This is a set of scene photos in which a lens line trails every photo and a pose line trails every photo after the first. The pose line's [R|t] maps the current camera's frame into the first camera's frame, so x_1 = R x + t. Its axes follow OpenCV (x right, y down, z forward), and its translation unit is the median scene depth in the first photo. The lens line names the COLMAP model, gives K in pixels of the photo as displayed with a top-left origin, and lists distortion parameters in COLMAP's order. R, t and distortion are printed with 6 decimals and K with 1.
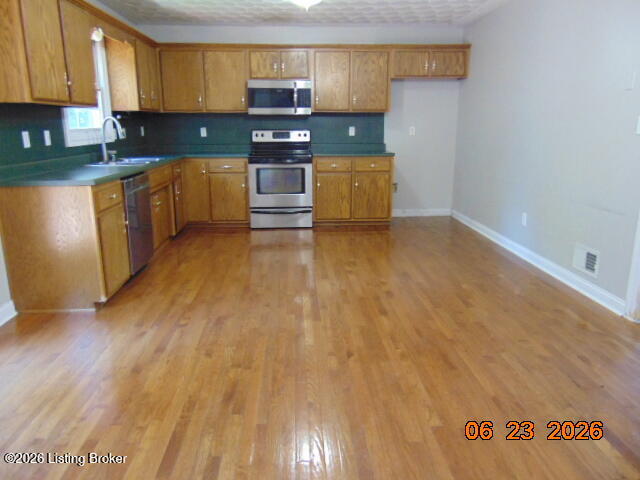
lens RADIAL K [[480.3, 0, 321.5], [0, 480.3, 242.6], [0, 0, 1]] dist [-0.005279, 0.013686]
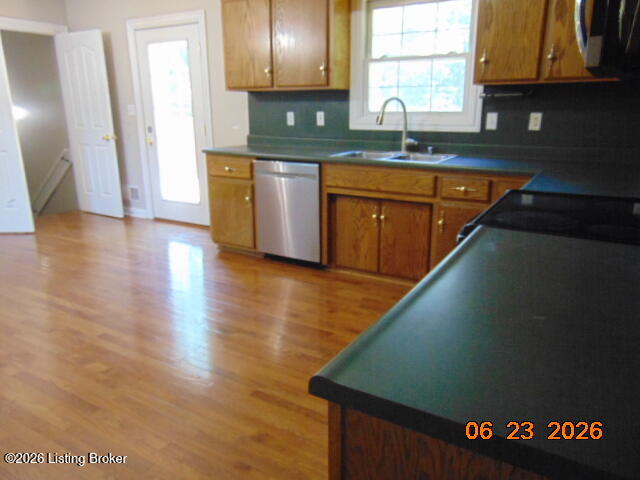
lens RADIAL K [[480.0, 0, 318.6], [0, 480.0, 236.5], [0, 0, 1]] dist [-0.005019, 0.023524]
pose [[-0.564063, 0.221517, -0.795464, 0.243625], [-0.196148, 0.899825, 0.389668, -0.266826], [0.802096, 0.375826, -0.464108, 1.066766]]
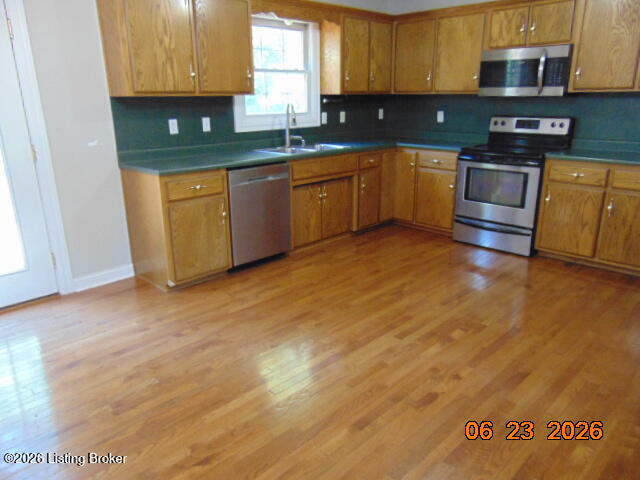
lens RADIAL K [[480.3, 0, 321.5], [0, 480.3, 242.6], [0, 0, 1]] dist [-0.005279, 0.013686]
pose [[0.670202, 0.215788, -0.710116, 0.286575], [-0.174575, 0.975789, 0.131757, -0.096185], [0.721354, 0.035665, 0.691647, 0.295417]]
